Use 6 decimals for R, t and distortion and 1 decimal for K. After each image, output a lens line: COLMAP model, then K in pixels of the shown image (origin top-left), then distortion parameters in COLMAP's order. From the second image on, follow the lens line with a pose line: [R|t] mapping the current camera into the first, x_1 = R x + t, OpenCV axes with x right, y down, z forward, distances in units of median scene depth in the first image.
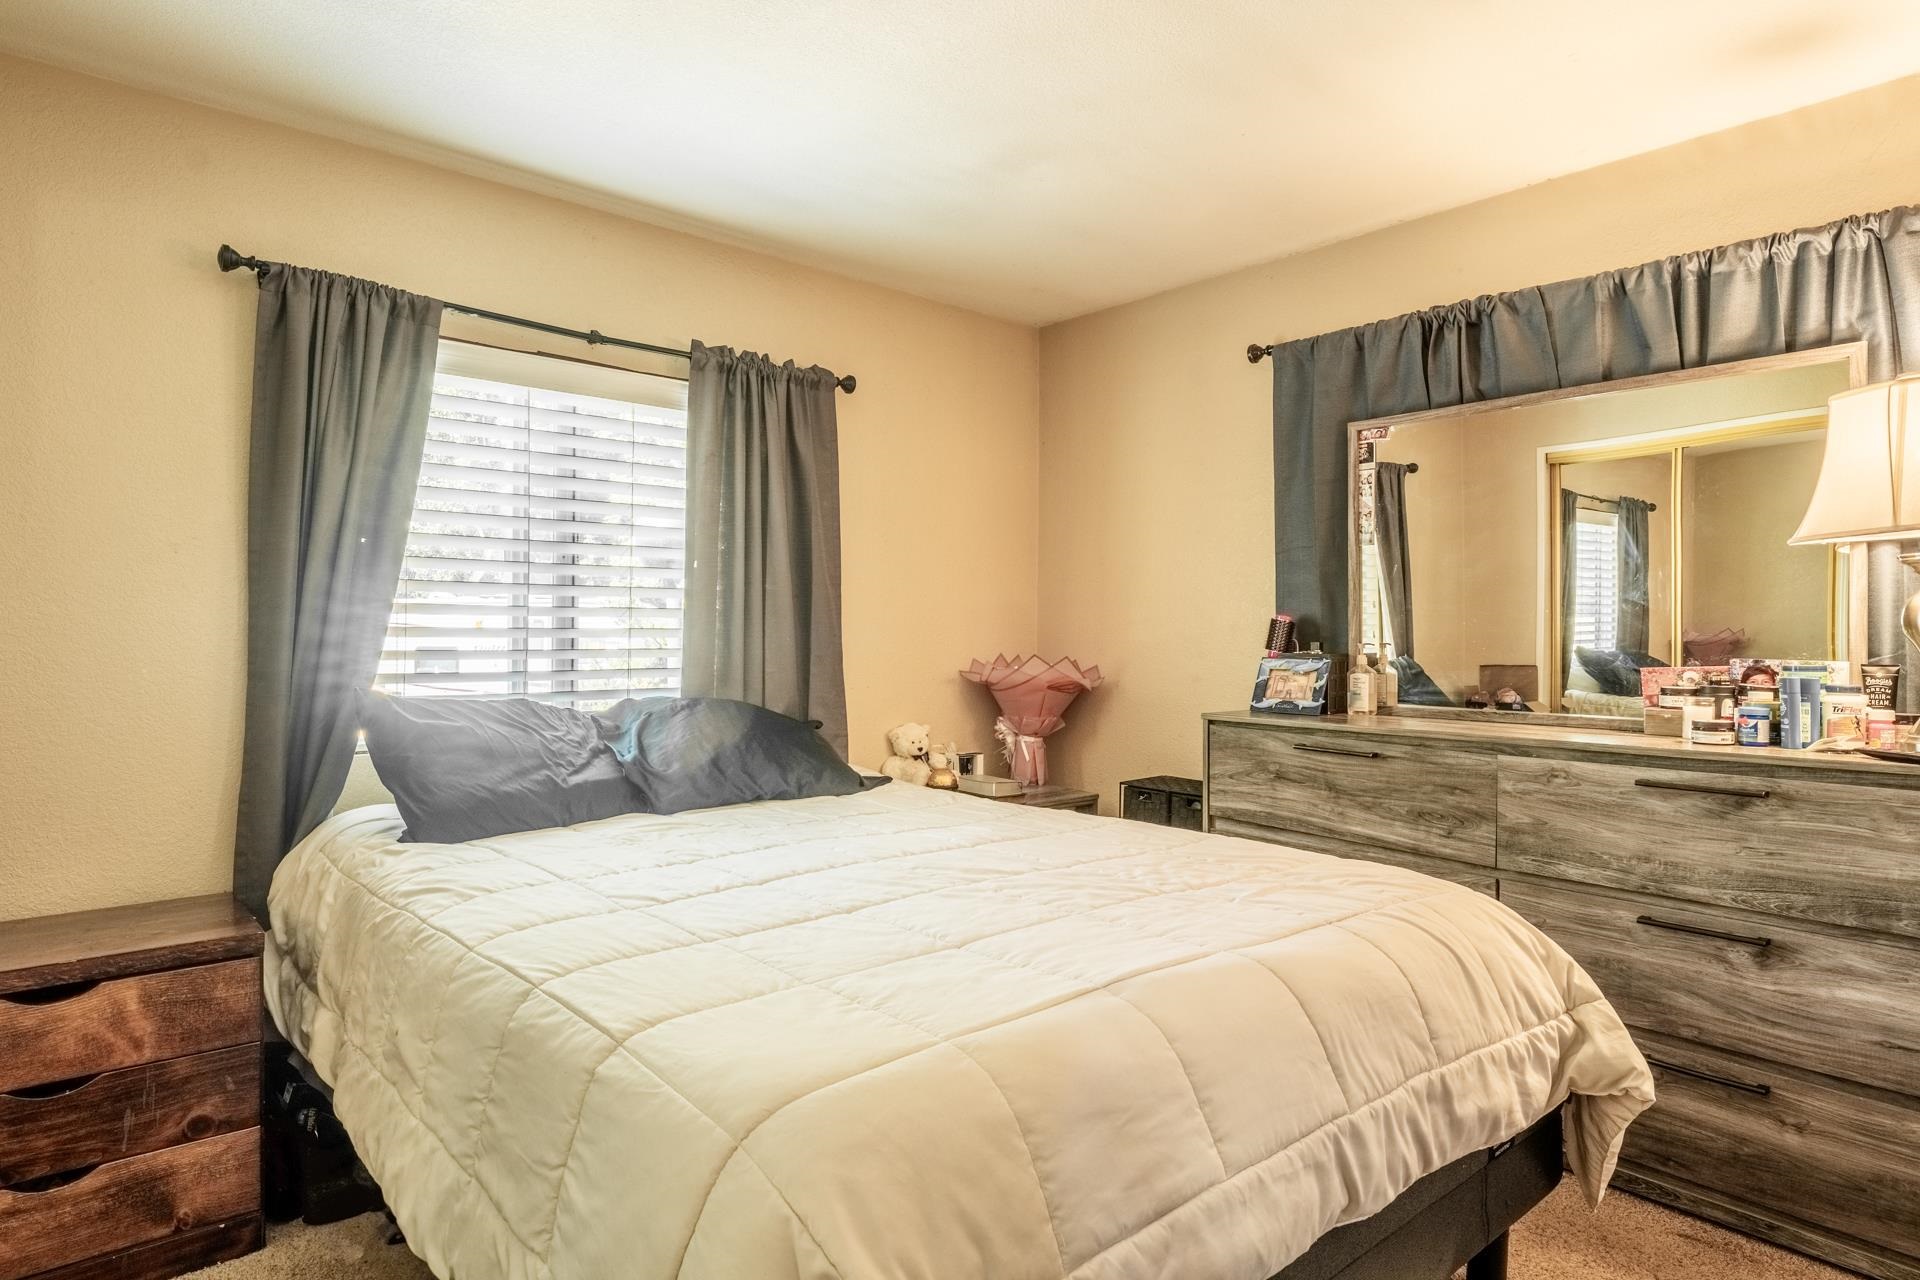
lens RADIAL K [[1070.6, 0, 927.8], [0, 1070.6, 628.5], [0, 0, 1]] dist [-0.003007, -0.001546]
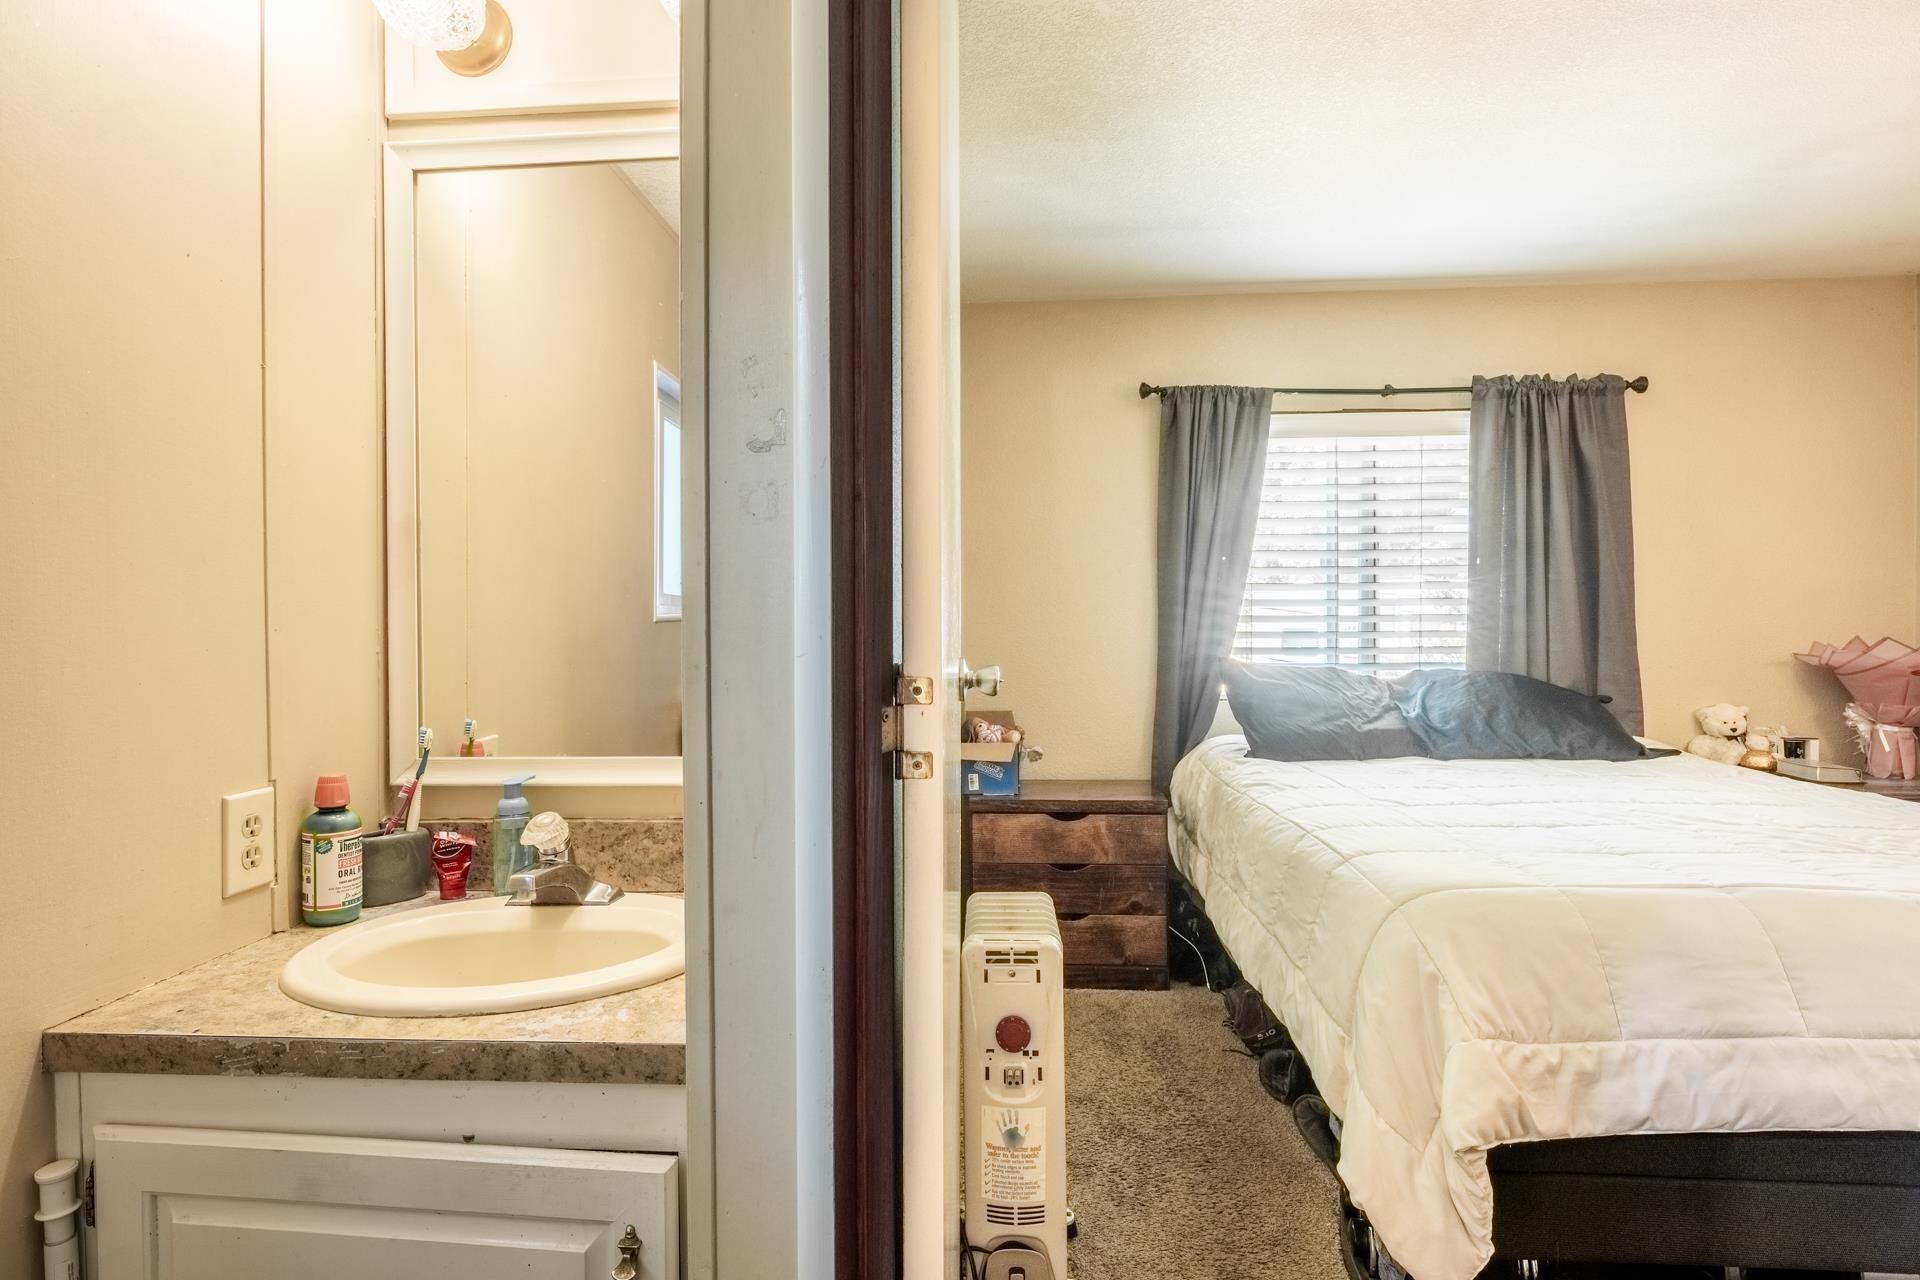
lens RADIAL K [[1041.7, 0, 912.6], [0, 1041.7, 631.1], [0, 0, 1]] dist [-0.001533, -0.000422]
pose [[0.697841, 0.001059, -0.716252, 0.212954], [0.013502, 0.999802, 0.014633, -0.007632], [0.716126, -0.019882, 0.697688, -0.332399]]
